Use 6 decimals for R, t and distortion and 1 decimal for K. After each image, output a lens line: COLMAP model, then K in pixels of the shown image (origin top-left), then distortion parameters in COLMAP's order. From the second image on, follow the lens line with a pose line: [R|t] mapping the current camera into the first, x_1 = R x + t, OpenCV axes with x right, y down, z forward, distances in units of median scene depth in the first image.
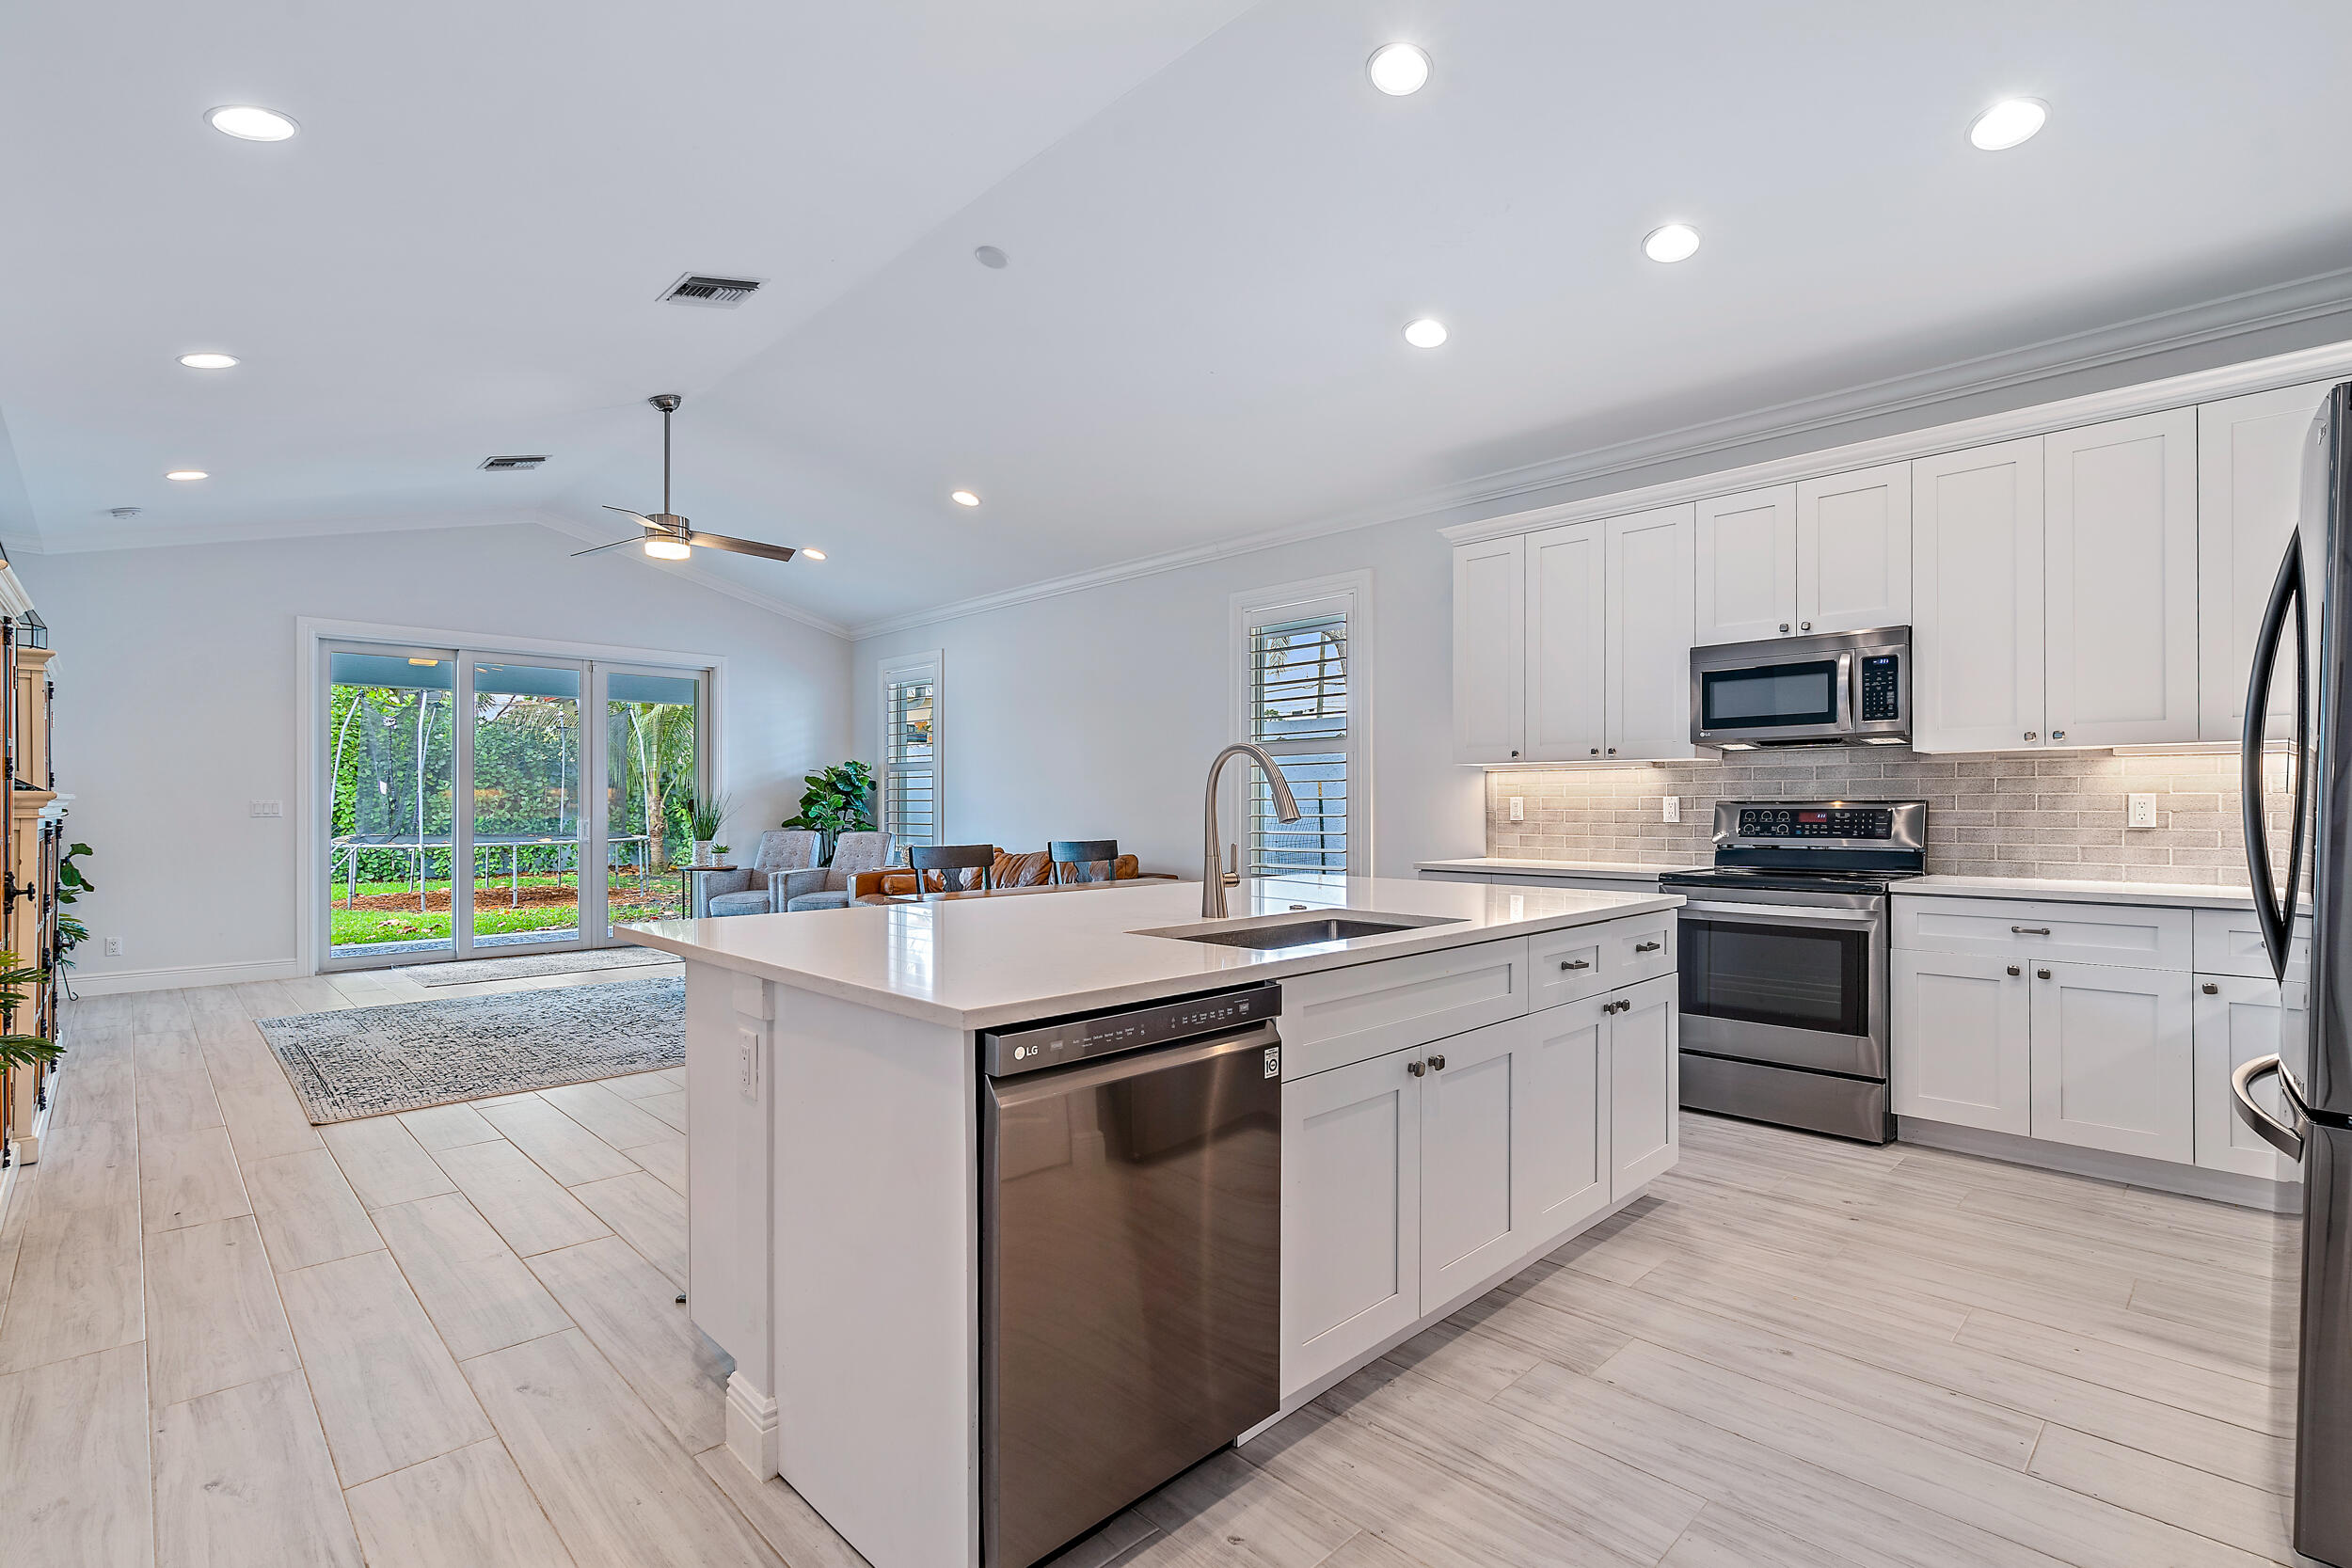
lens RADIAL K [[1067.5, 0, 1173.2], [0, 1067.5, 798.7], [0, 0, 1]] dist [-0.005203, 0.000587]
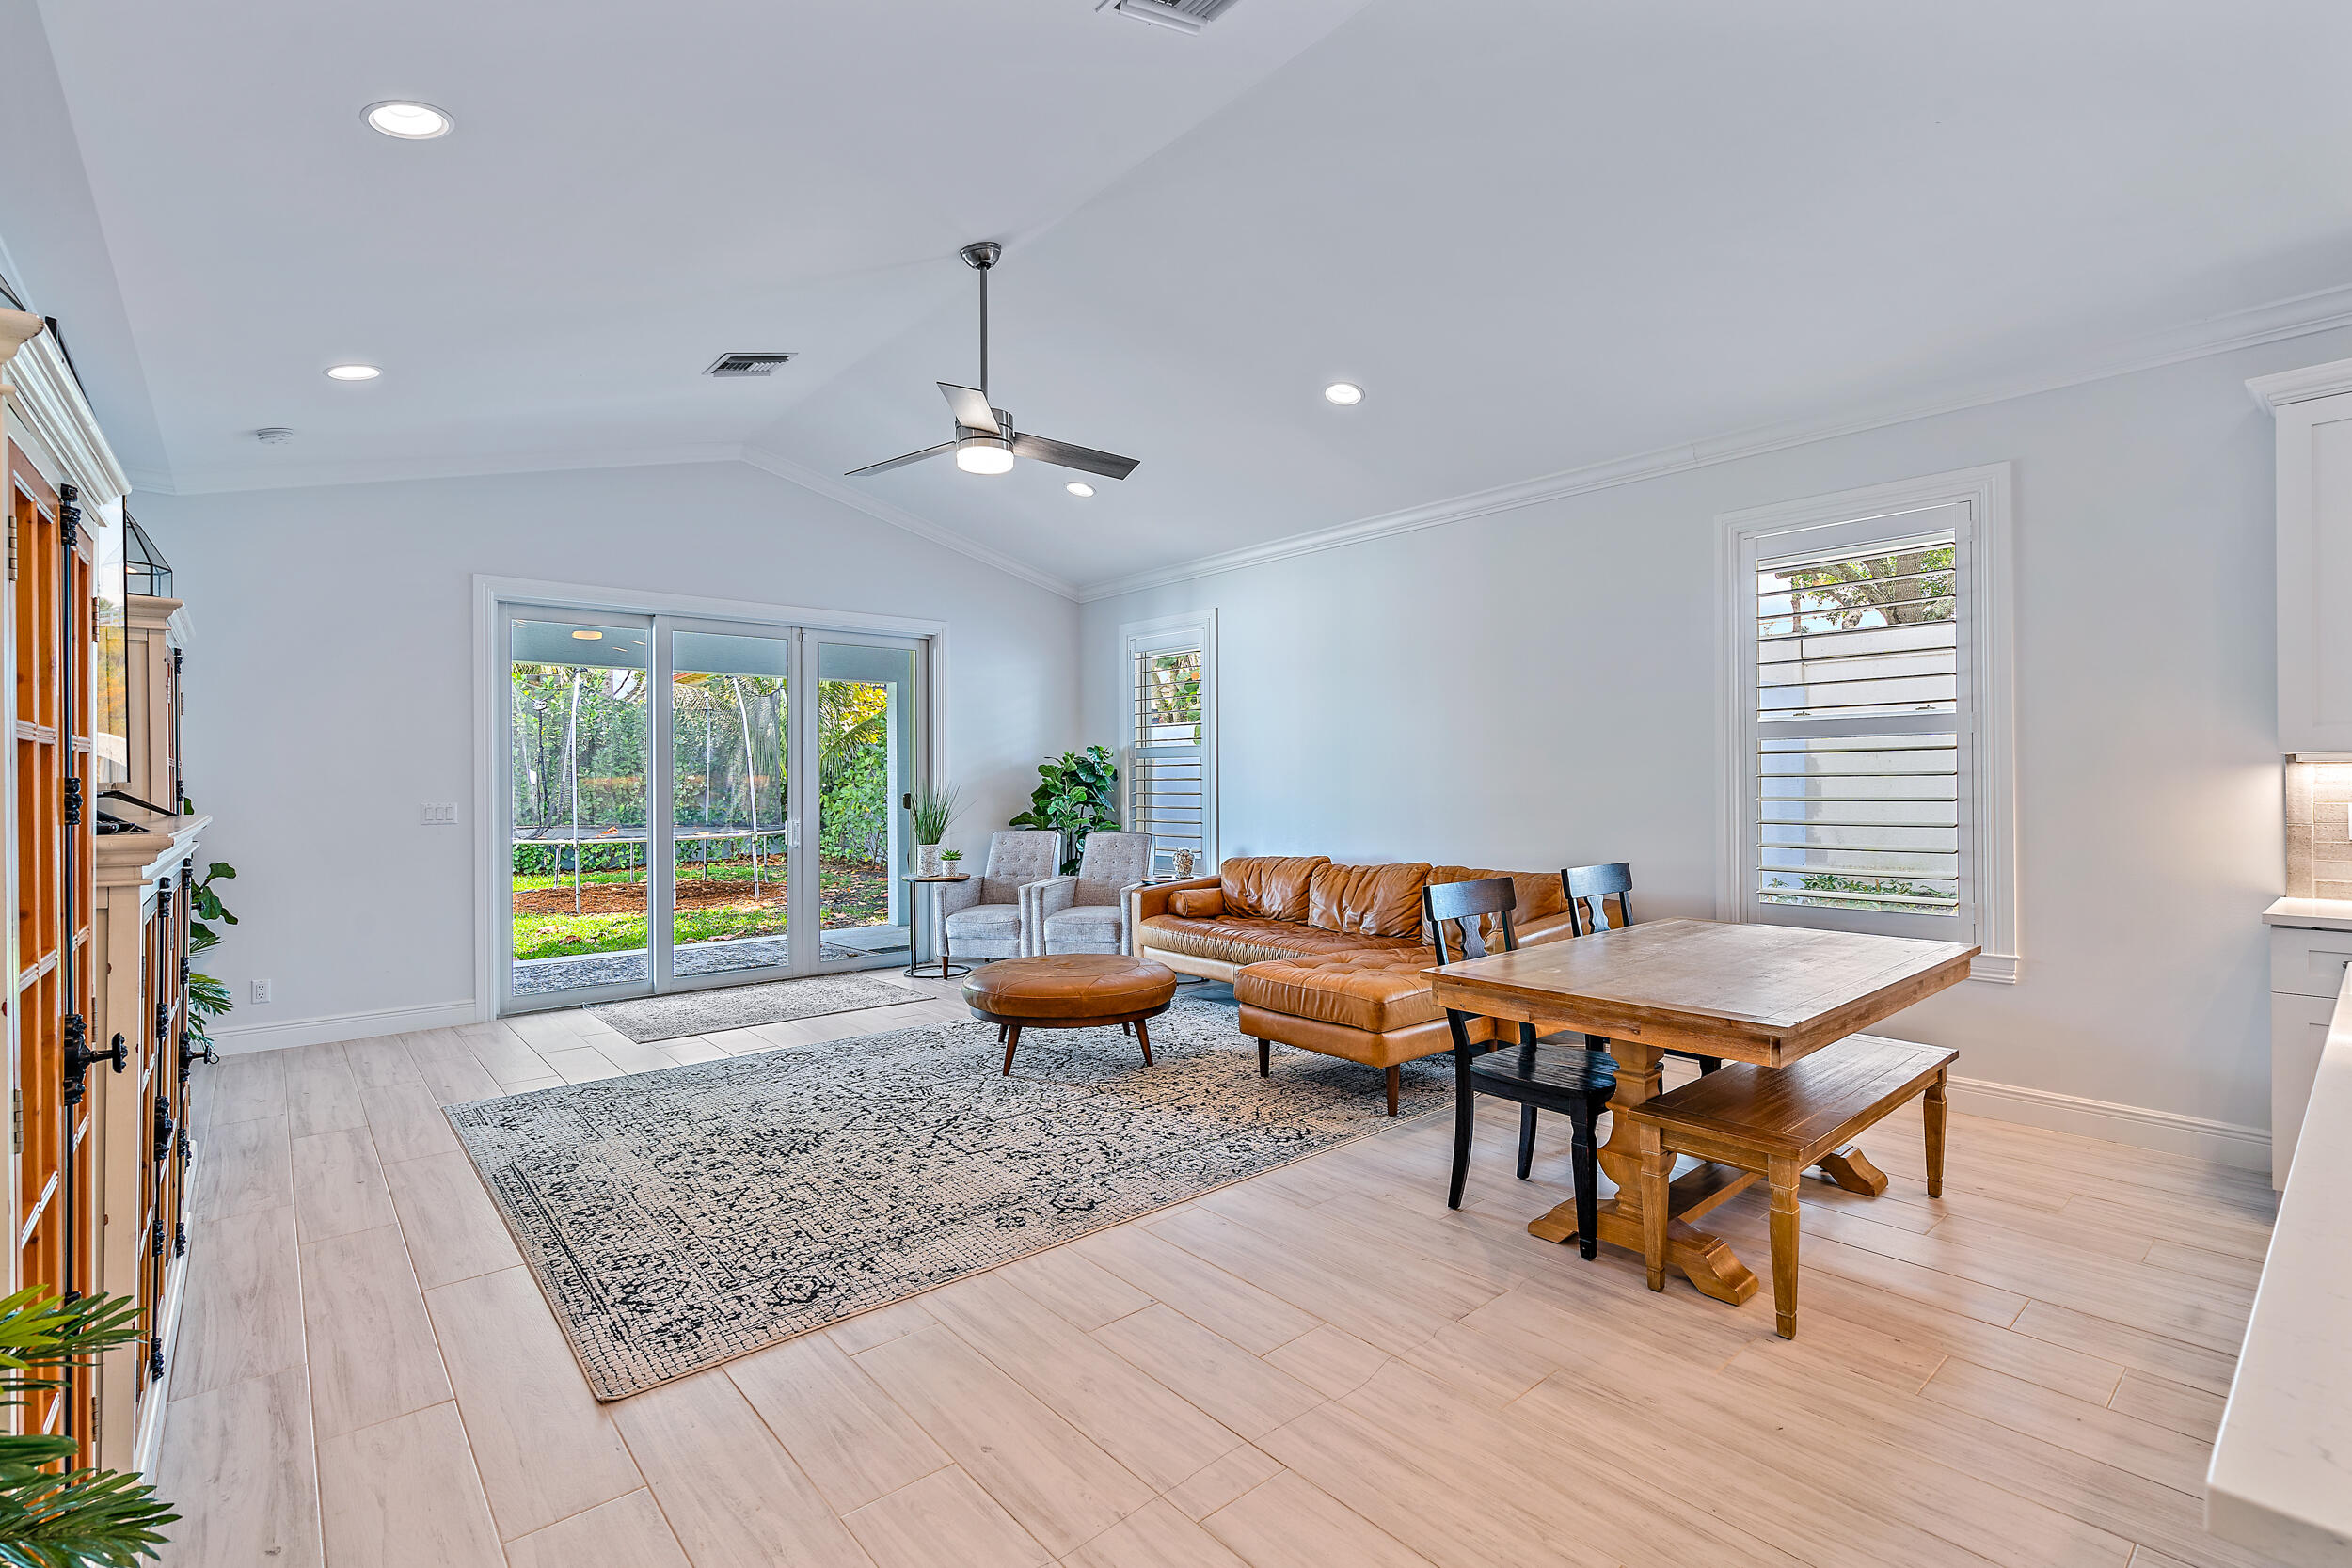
lens RADIAL K [[1067.5, 0, 1180.8], [0, 1067.5, 775.7], [0, 0, 1]] dist [-0.005203, 0.000587]
pose [[0.997749, -0.005820, -0.066804, -0.213657], [0.005799, 0.999983, -0.000514, -0.013899], [0.066806, 0.000126, 0.997766, 0.209829]]
